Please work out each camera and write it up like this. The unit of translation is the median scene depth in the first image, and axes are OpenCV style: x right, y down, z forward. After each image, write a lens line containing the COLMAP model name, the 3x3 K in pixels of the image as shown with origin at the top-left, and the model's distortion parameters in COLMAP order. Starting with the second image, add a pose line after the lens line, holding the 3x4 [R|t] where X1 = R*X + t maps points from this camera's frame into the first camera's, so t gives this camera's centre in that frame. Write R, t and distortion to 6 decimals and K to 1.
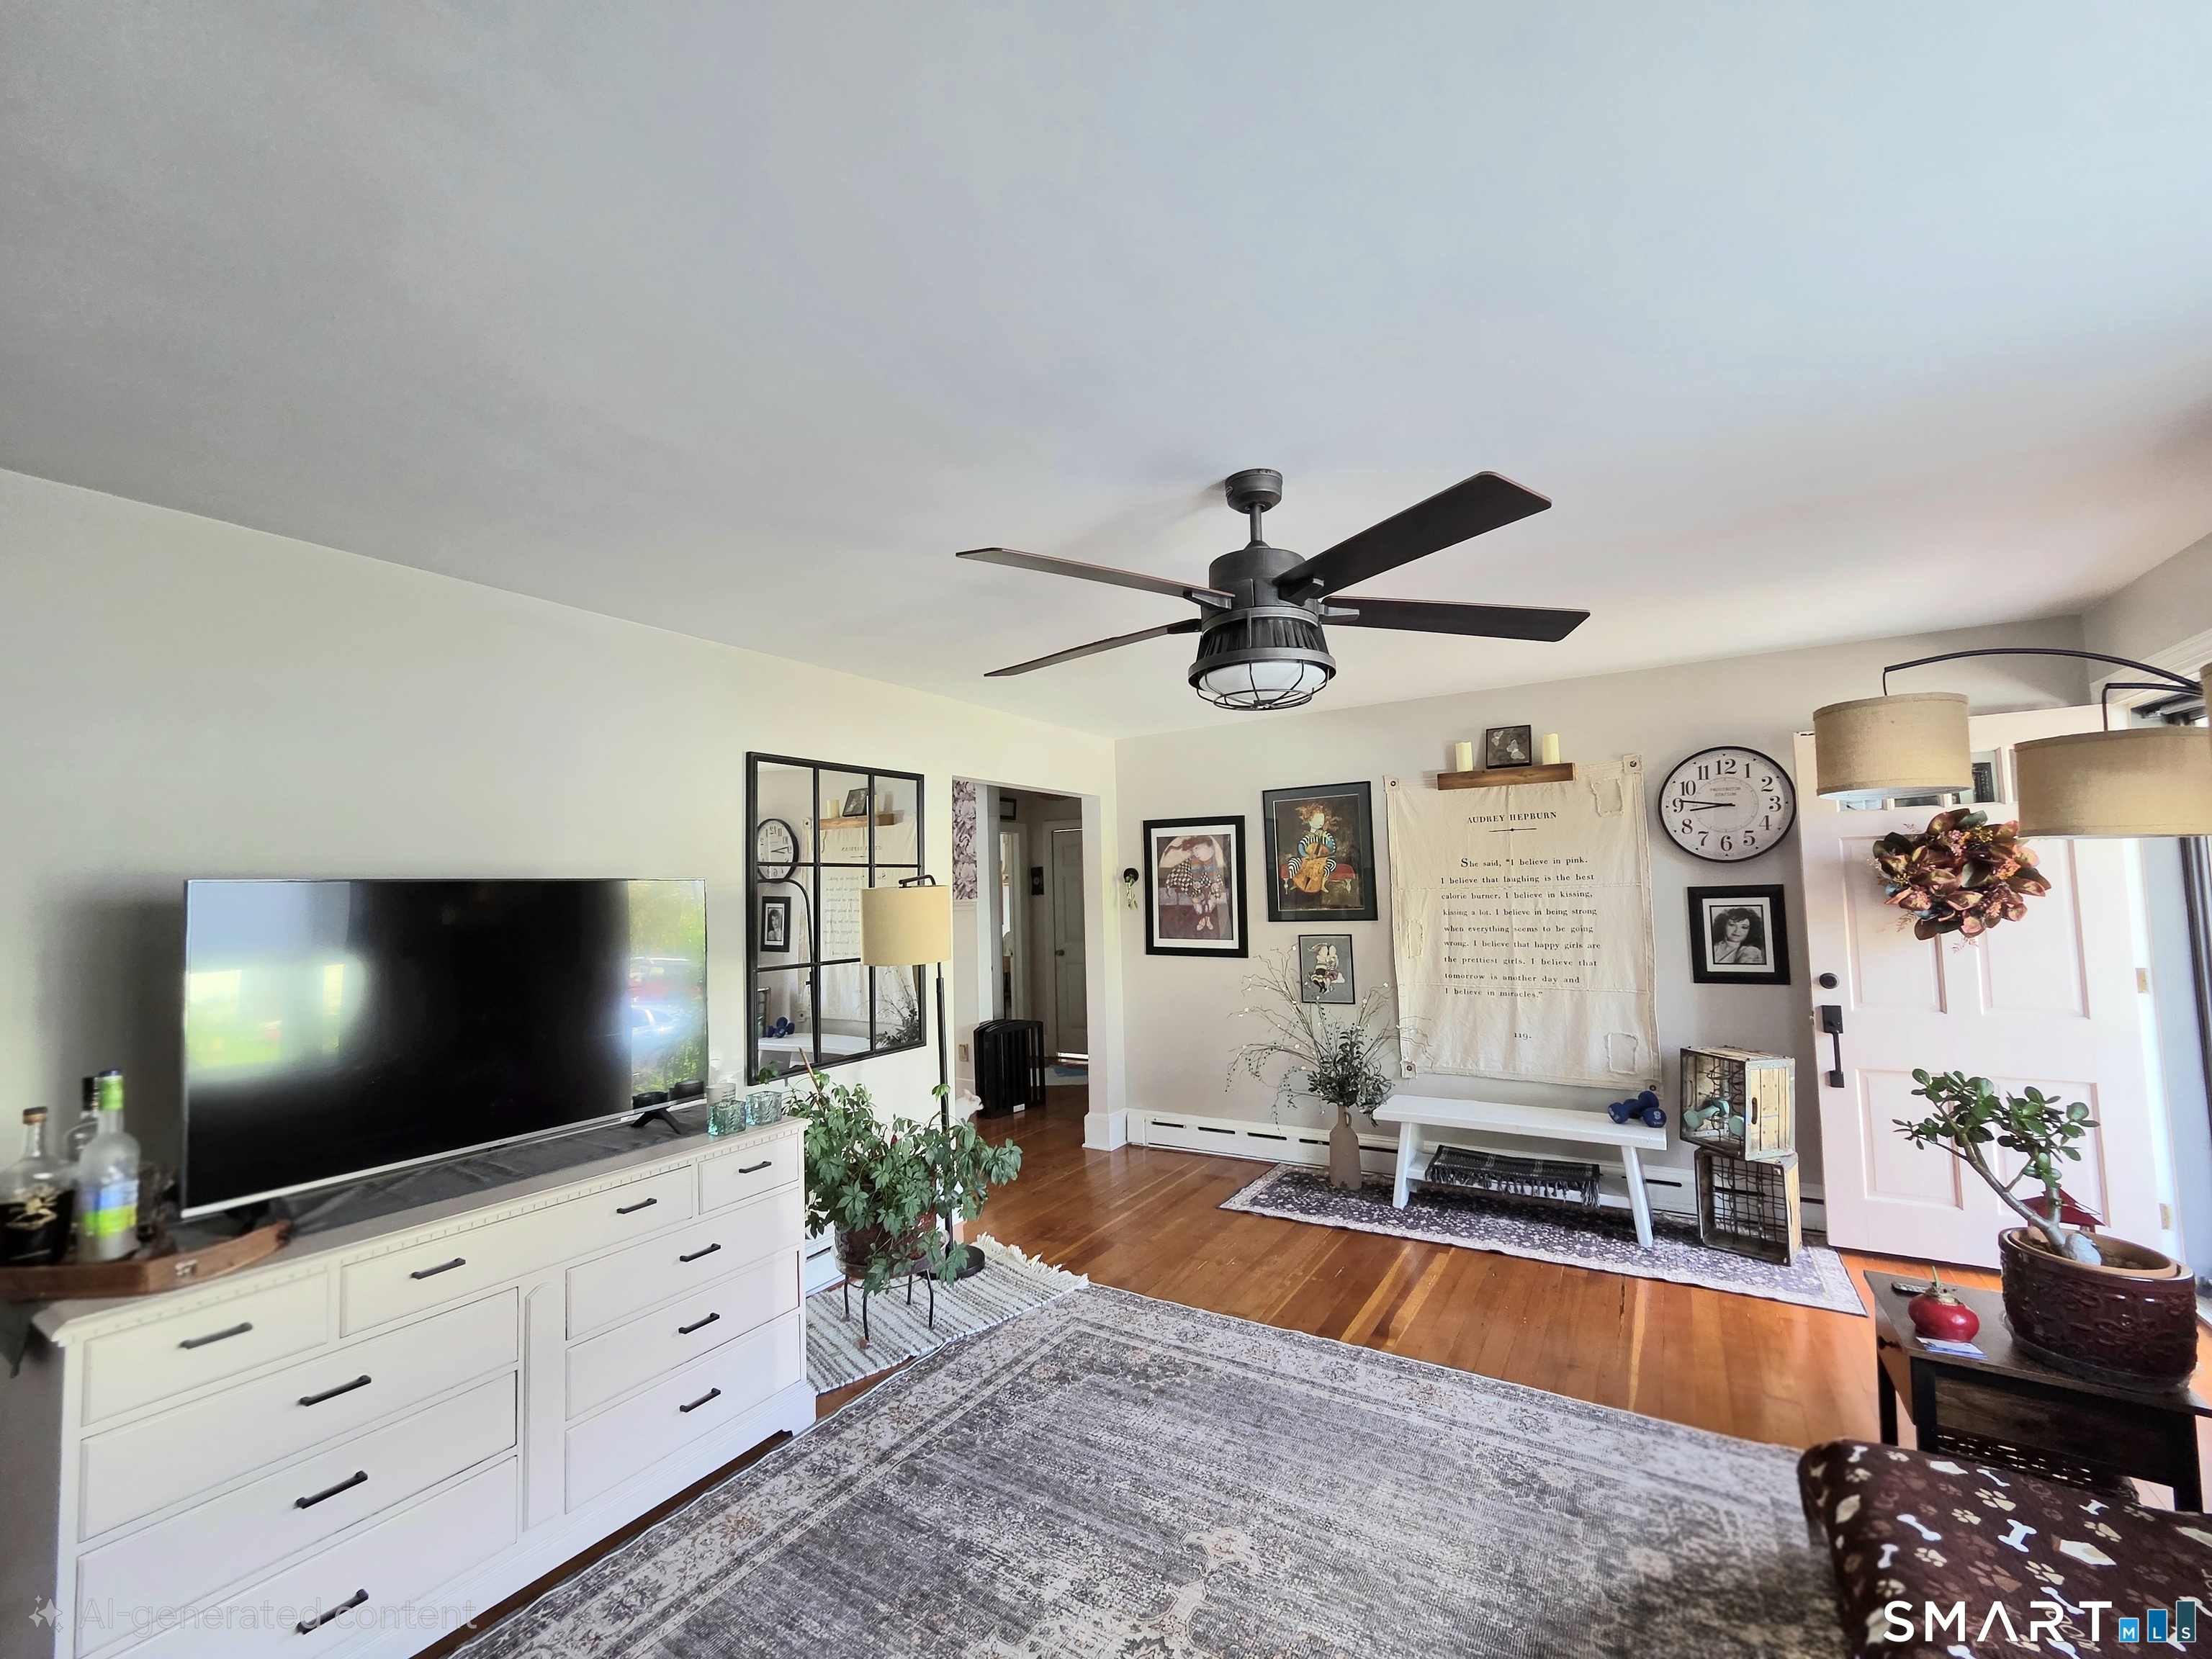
lens RADIAL K [[915.3, 0, 1113.7], [0, 915.3, 836.5], [0, 0, 1]] dist [-0.009756, -0.000053]
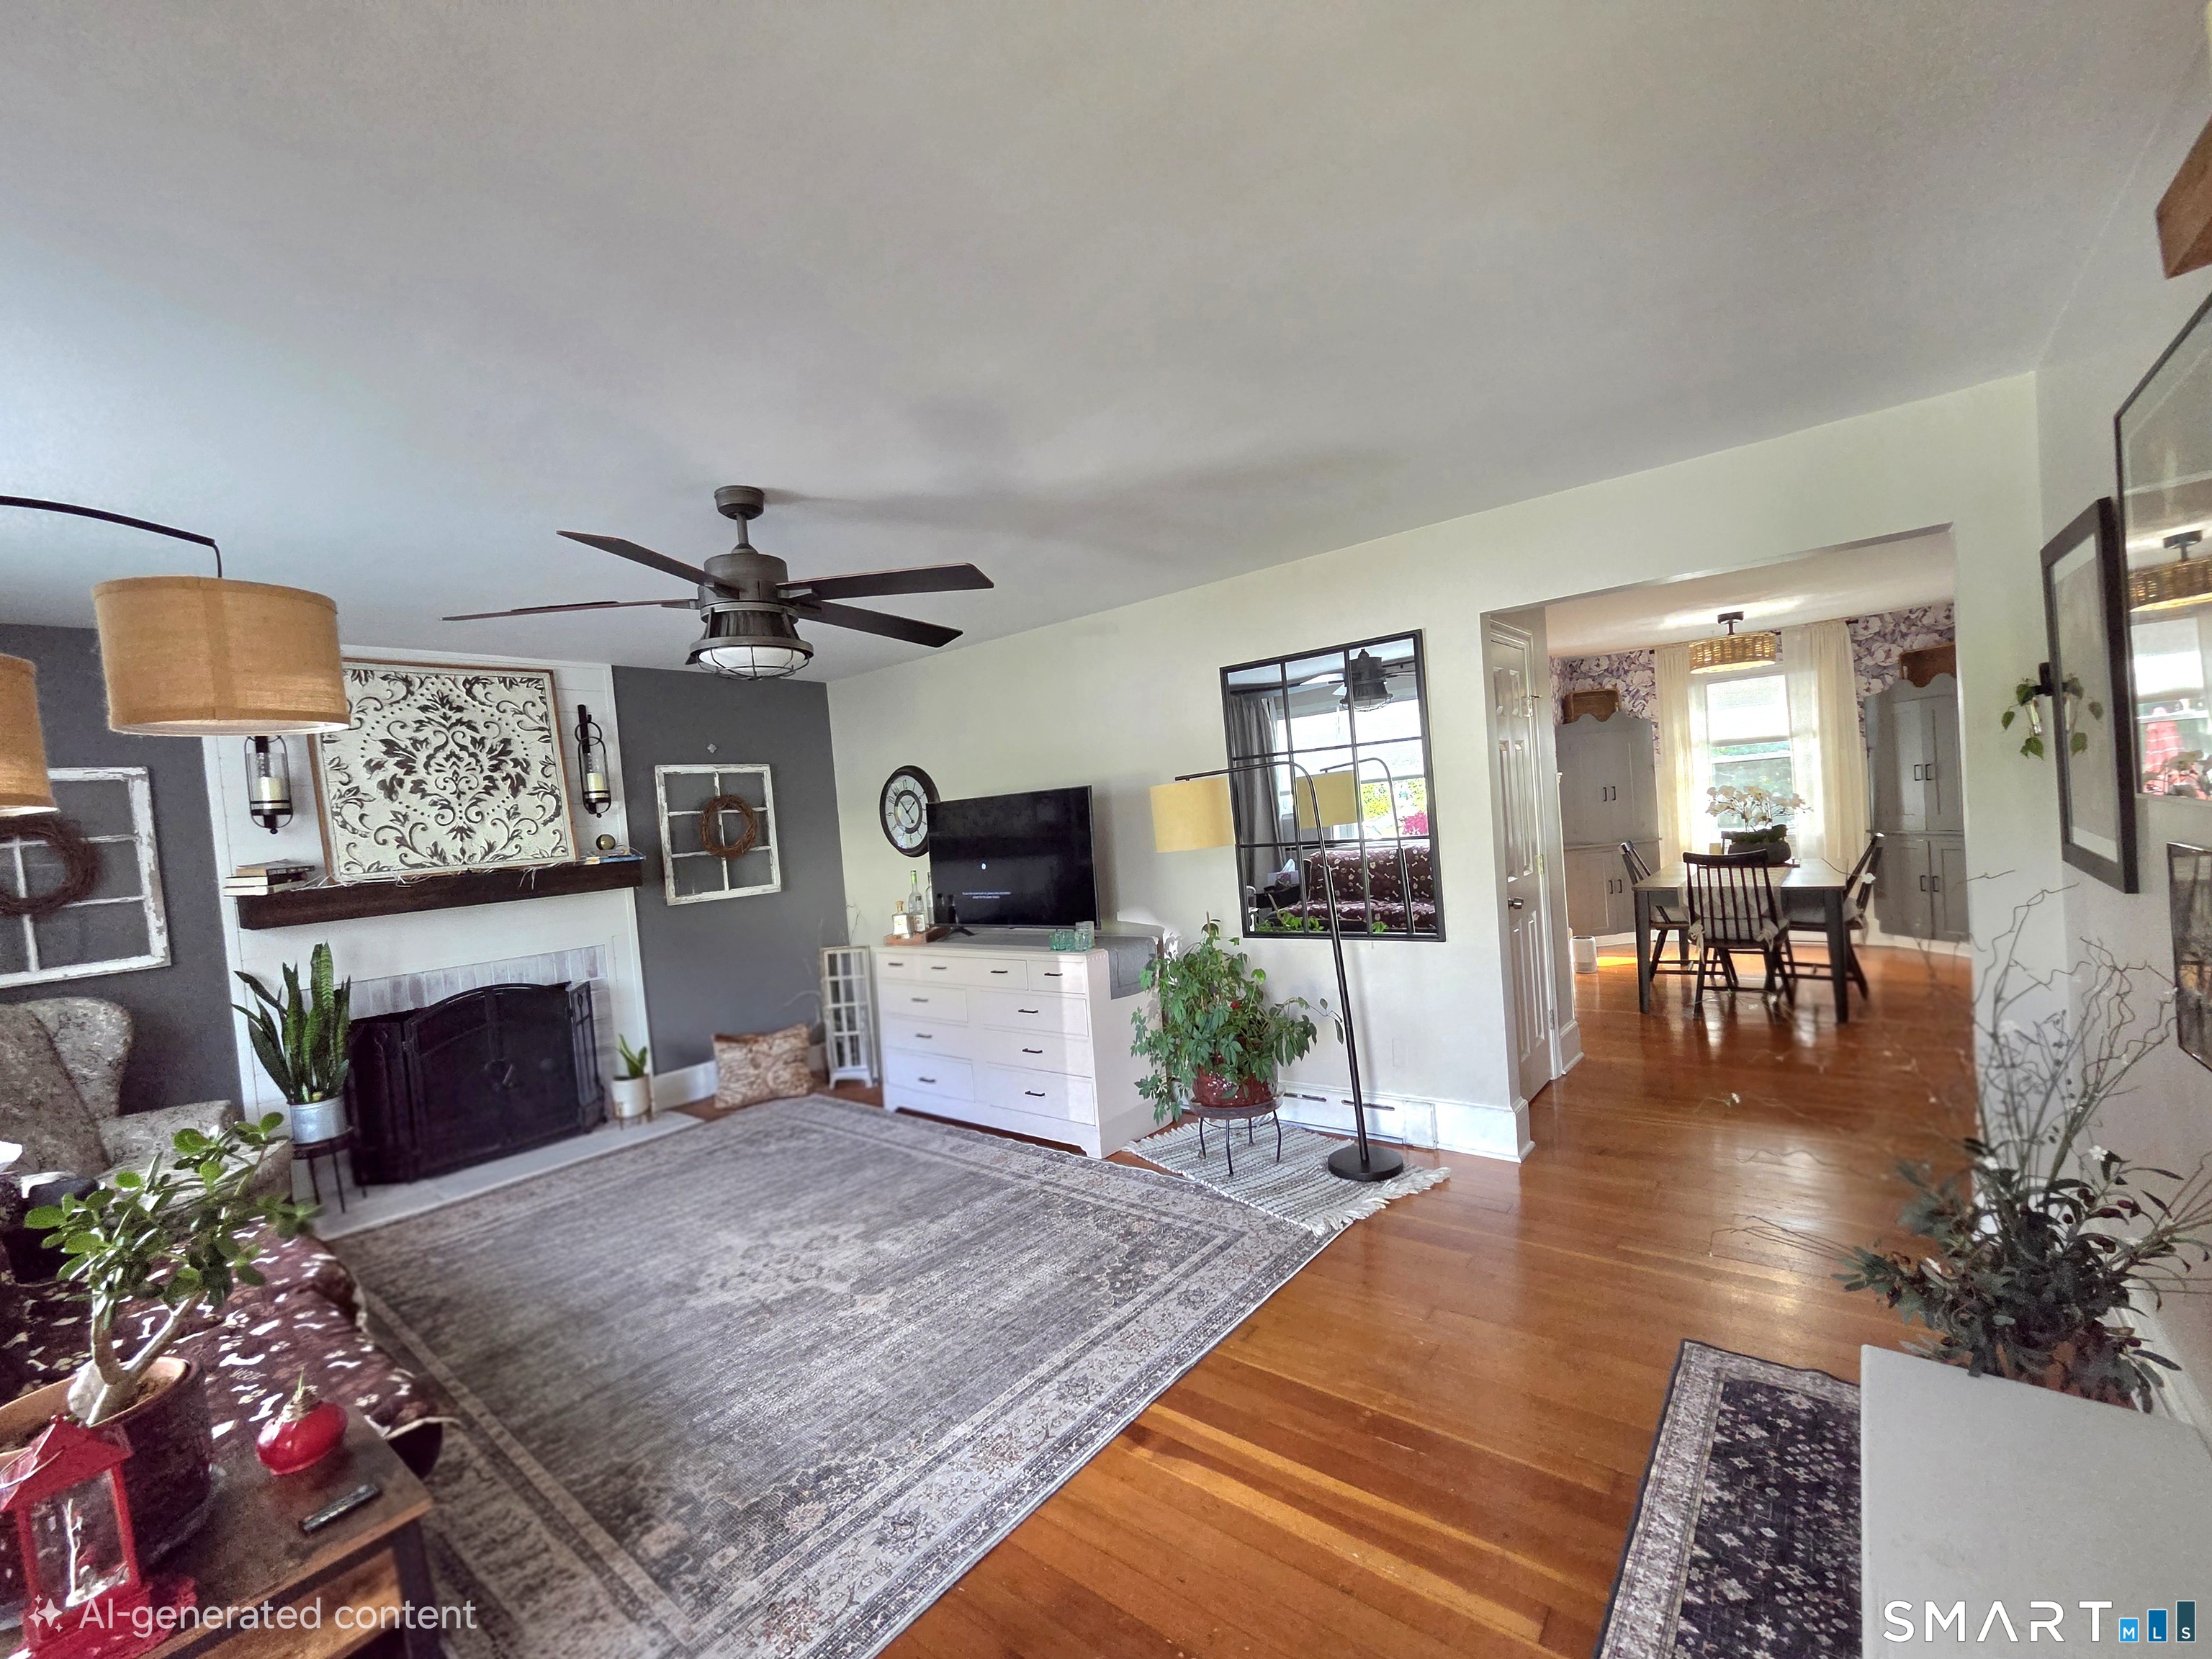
lens RADIAL K [[914.3, 0, 1117.2], [0, 914.3, 845.0], [0, 0, 1]] dist [-0.004944, 0.000136]
pose [[-0.120357, 0.073221, -0.990027, 1.008591], [0.144608, 0.987932, 0.055486, 0.063778], [0.982142, -0.136488, -0.129493, 1.196047]]
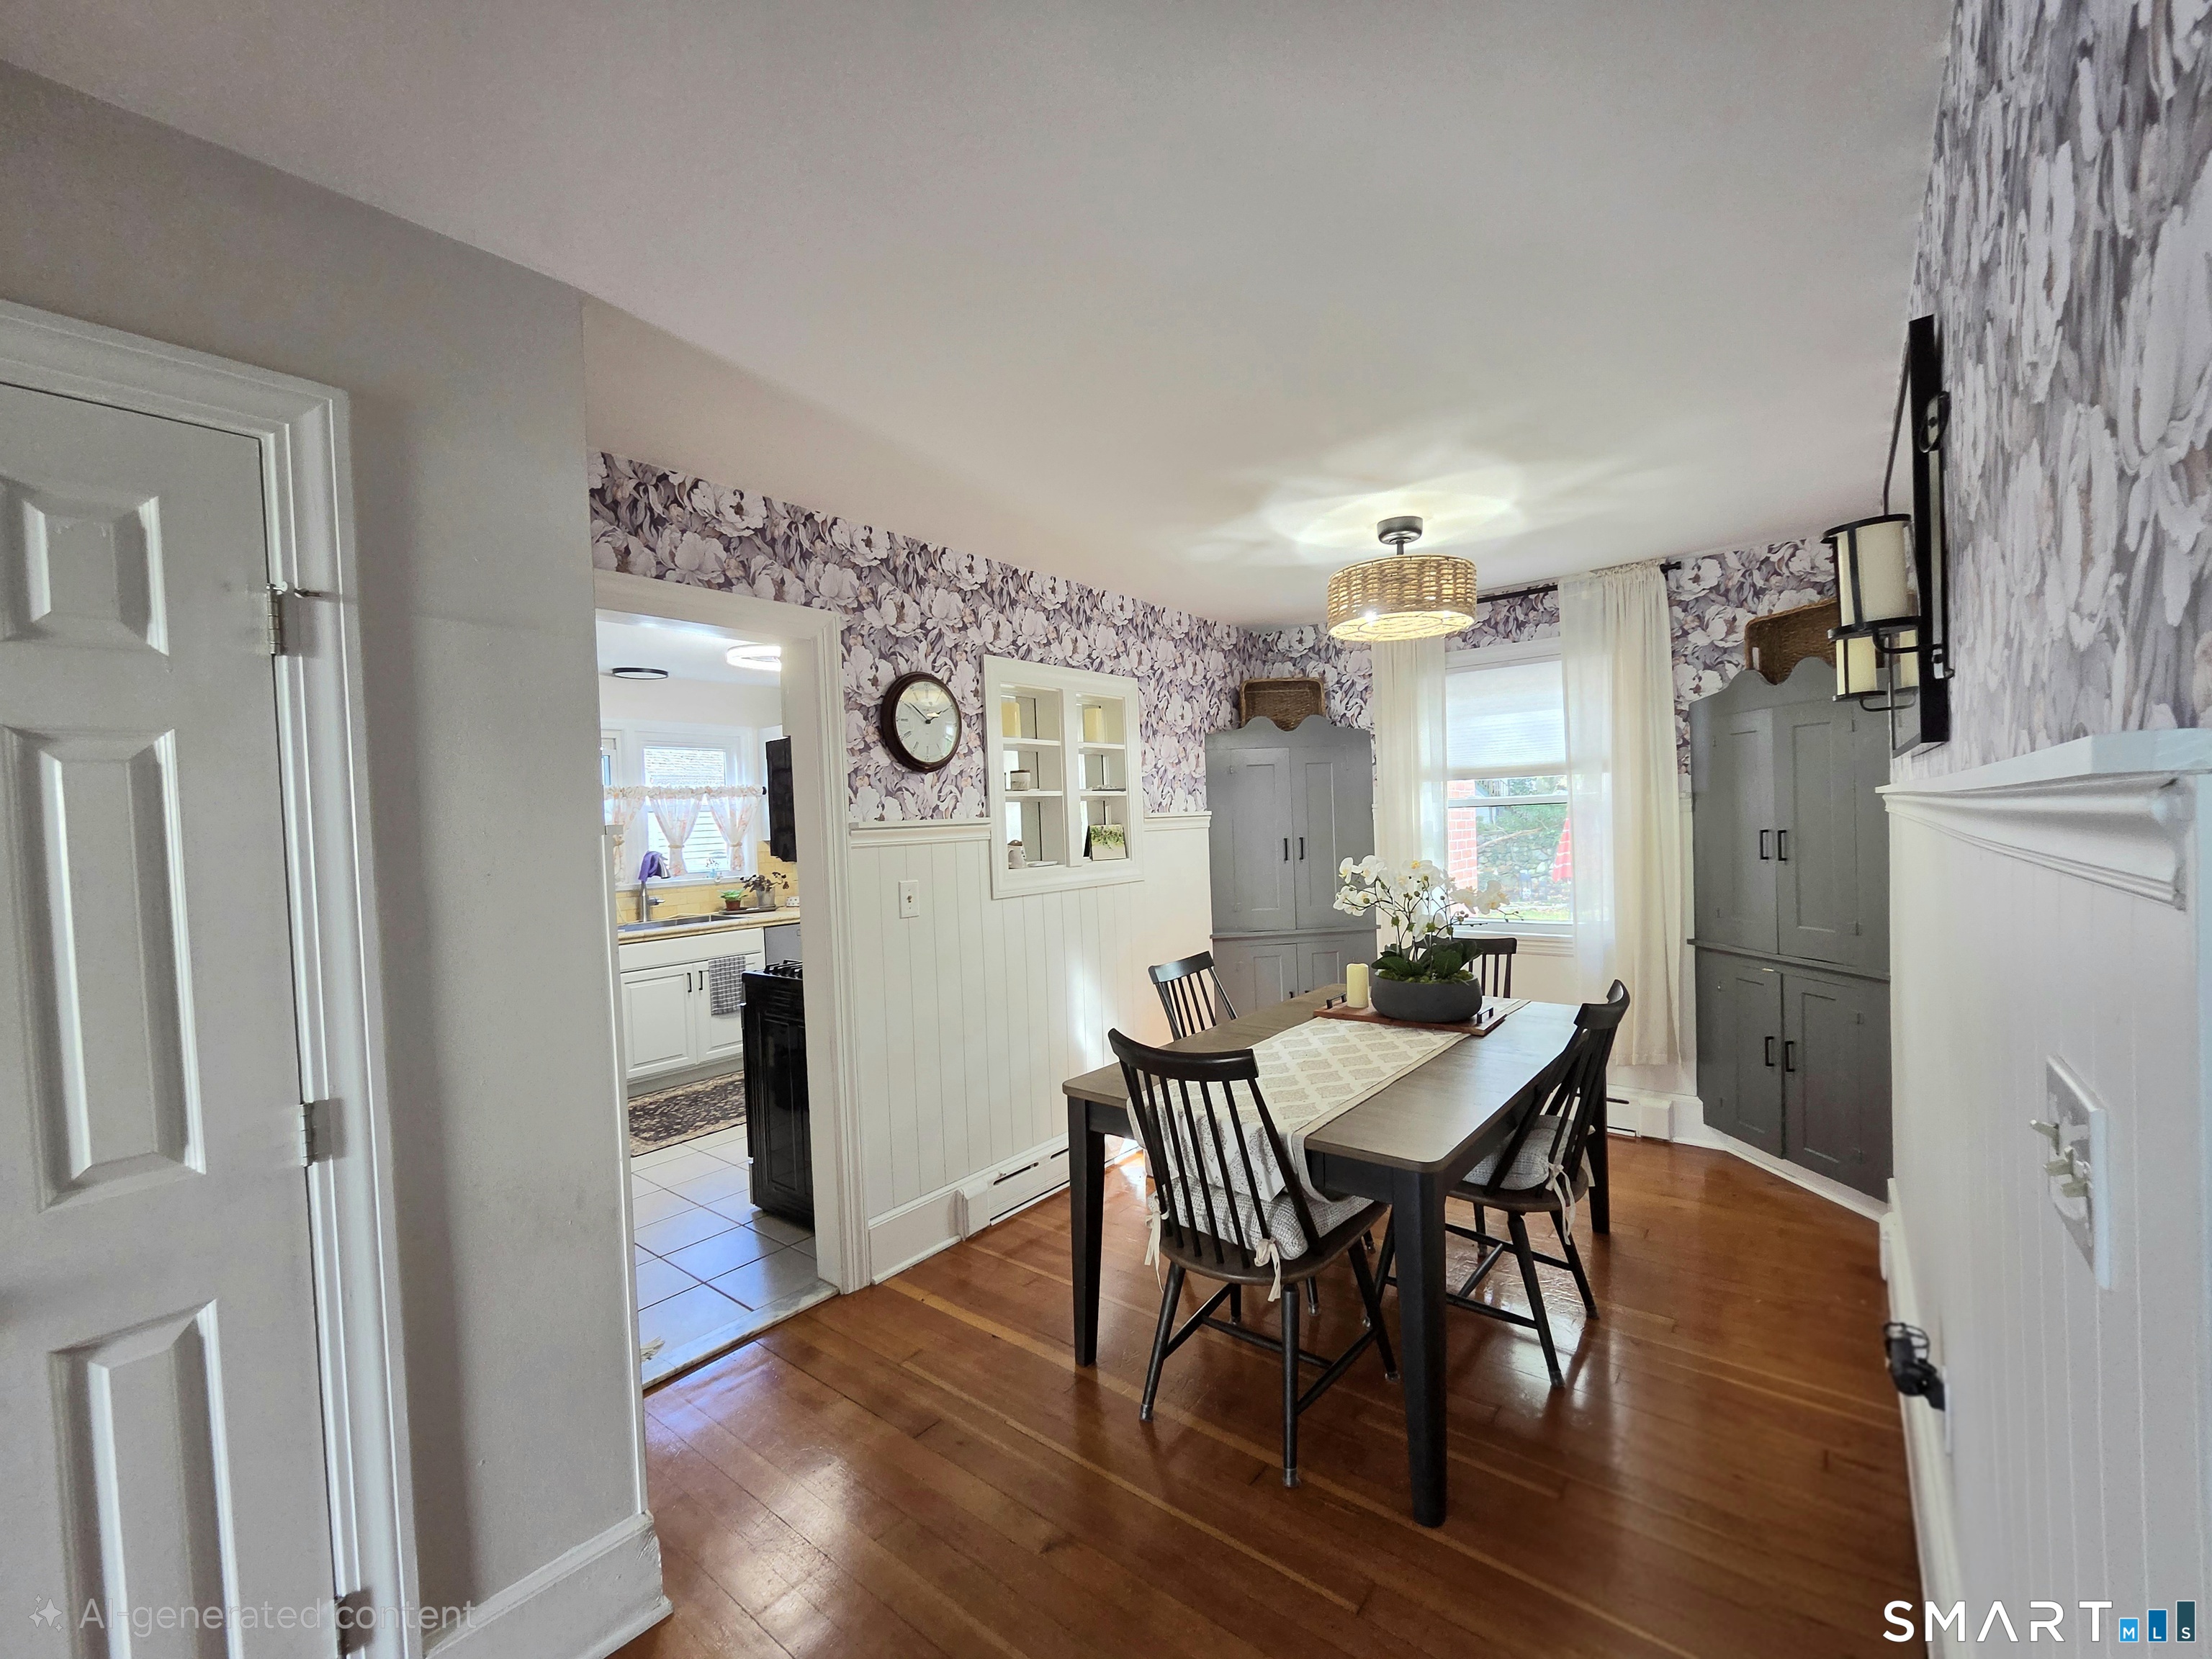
lens RADIAL K [[905.9, 0, 1107.5], [0, 905.9, 842.0], [0, 0, 1]] dist [-0.008247, -0.000373]
pose [[-0.123637, 0.057510, -0.990660, -0.182776], [0.101195, 0.993845, 0.045066, 0.153337], [0.987154, -0.094678, -0.128696, 2.164573]]
